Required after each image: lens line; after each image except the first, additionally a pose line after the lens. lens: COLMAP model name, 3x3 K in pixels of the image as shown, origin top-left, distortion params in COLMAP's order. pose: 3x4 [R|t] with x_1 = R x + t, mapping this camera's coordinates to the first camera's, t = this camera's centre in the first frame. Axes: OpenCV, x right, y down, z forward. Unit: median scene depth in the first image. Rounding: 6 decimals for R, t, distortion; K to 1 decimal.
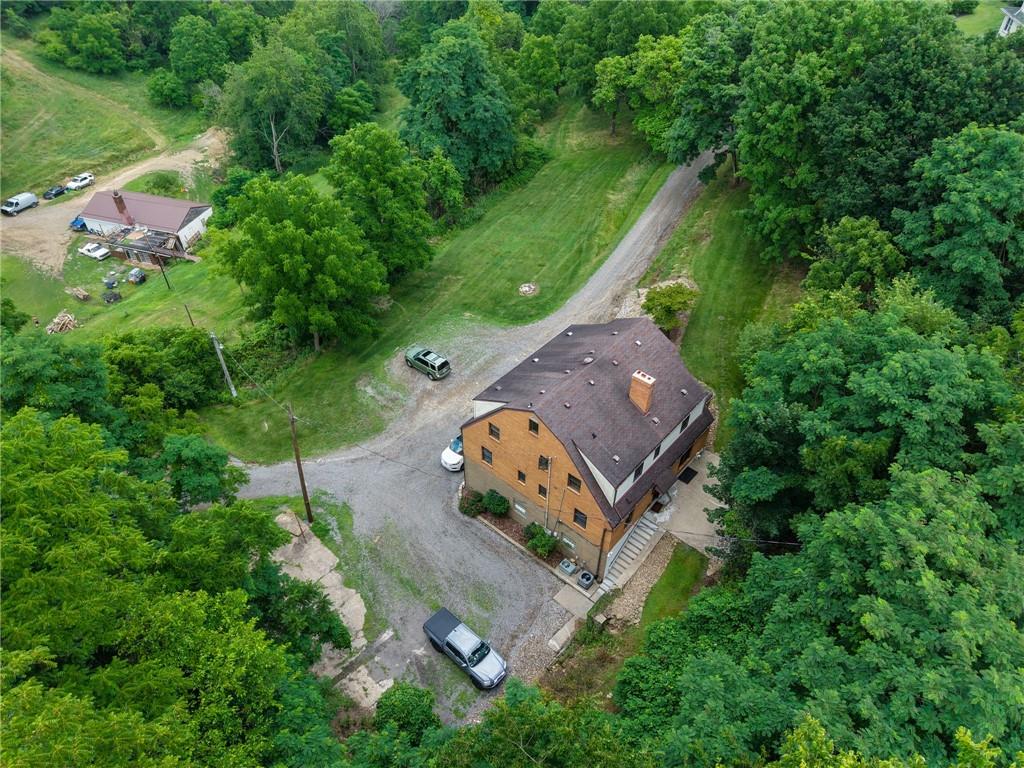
lens RADIAL K [[694.1, 0, 512.0], [0, 694.1, 384.0], [0, 0, 1]] dist [0.036960, -0.054541]
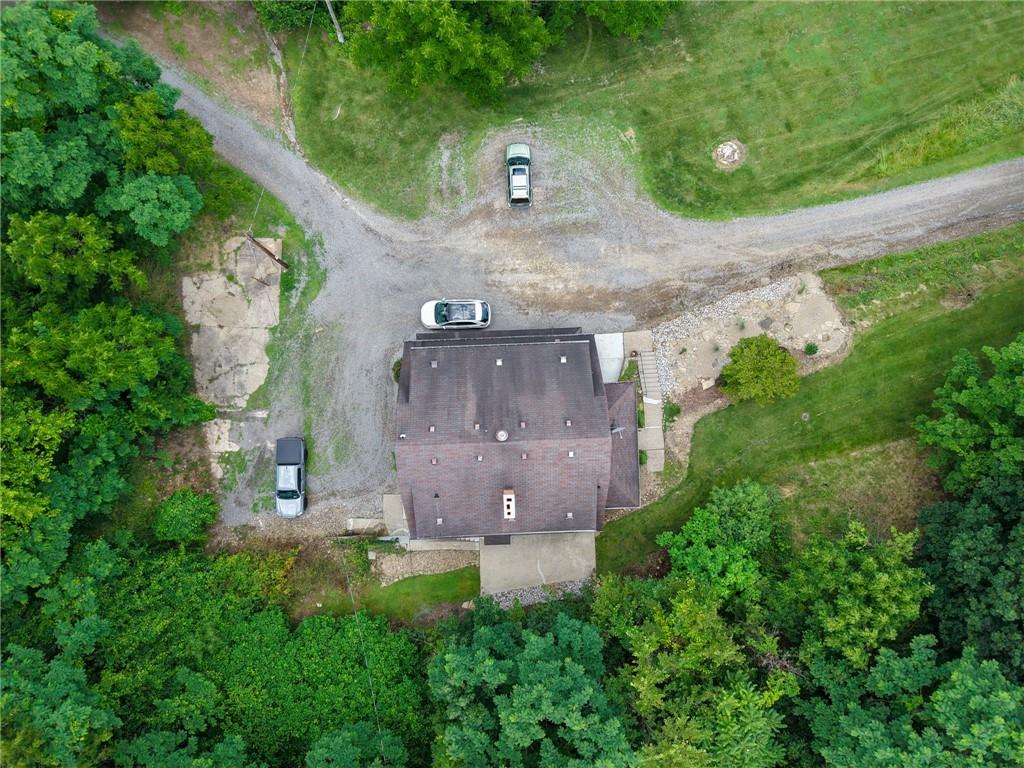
lens RADIAL K [[694.1, 0, 512.0], [0, 694.1, 384.0], [0, 0, 1]] dist [0.036960, -0.054541]
pose [[0.682005, 0.731204, 0.014477, 0.047227], [-0.498438, 0.450232, 0.740845, -0.629178], [0.535191, -0.512476, 0.671520, 0.385419]]
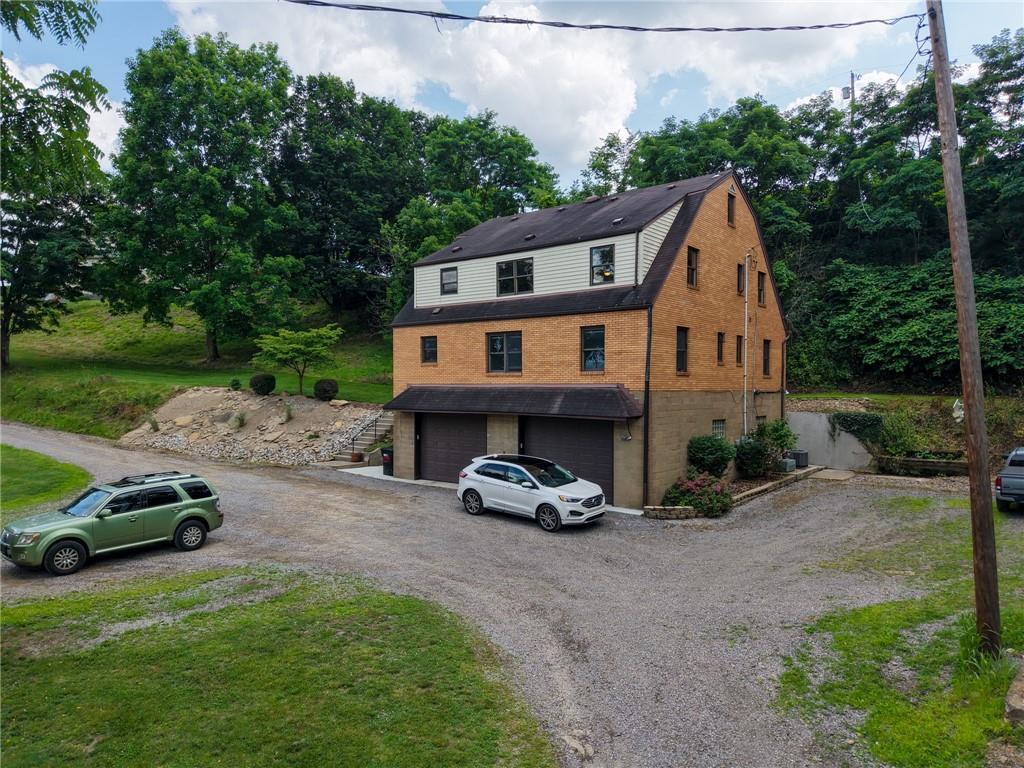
lens RADIAL K [[694.1, 0, 512.0], [0, 694.1, 384.0], [0, 0, 1]] dist [0.036960, -0.054541]
pose [[-0.019519, 0.000566, 0.999809, -0.484689], [0.664256, 0.747400, 0.012545, 0.031485], [-0.747250, 0.664374, -0.014964, 1.022496]]
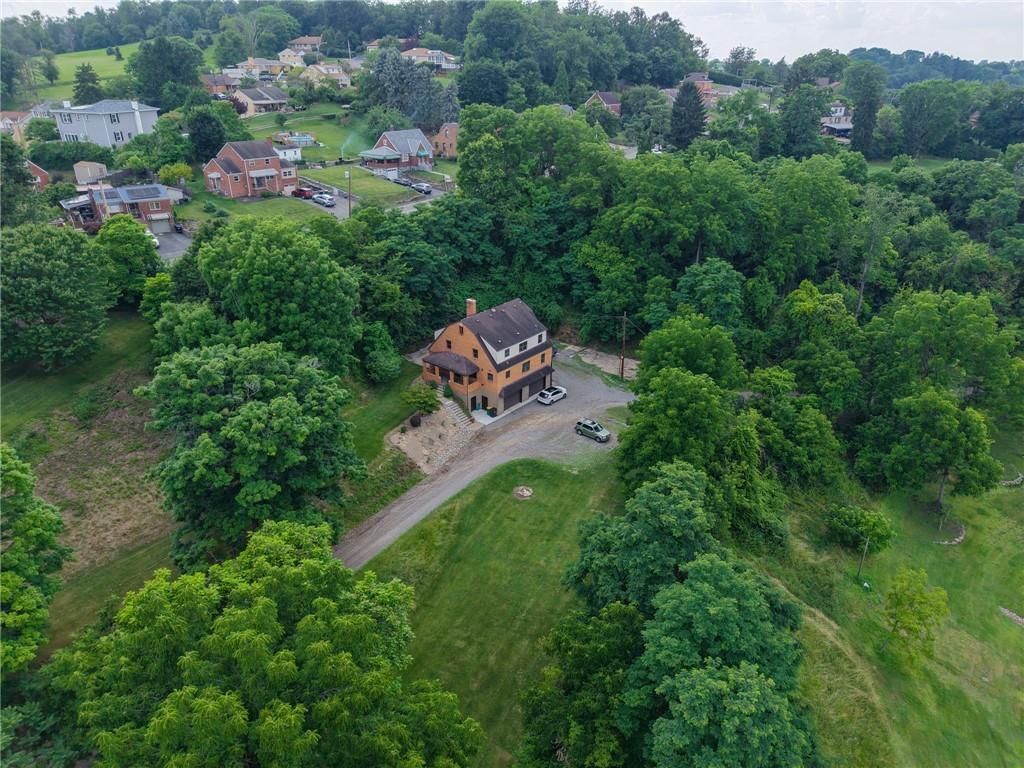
lens RADIAL K [[694.1, 0, 512.0], [0, 694.1, 384.0], [0, 0, 1]] dist [0.036960, -0.054541]
pose [[-0.999470, 0.001165, -0.032528, 0.104889], [-0.029433, 0.394357, 0.918486, -1.647171], [0.013898, 0.918957, -0.394114, 1.767603]]
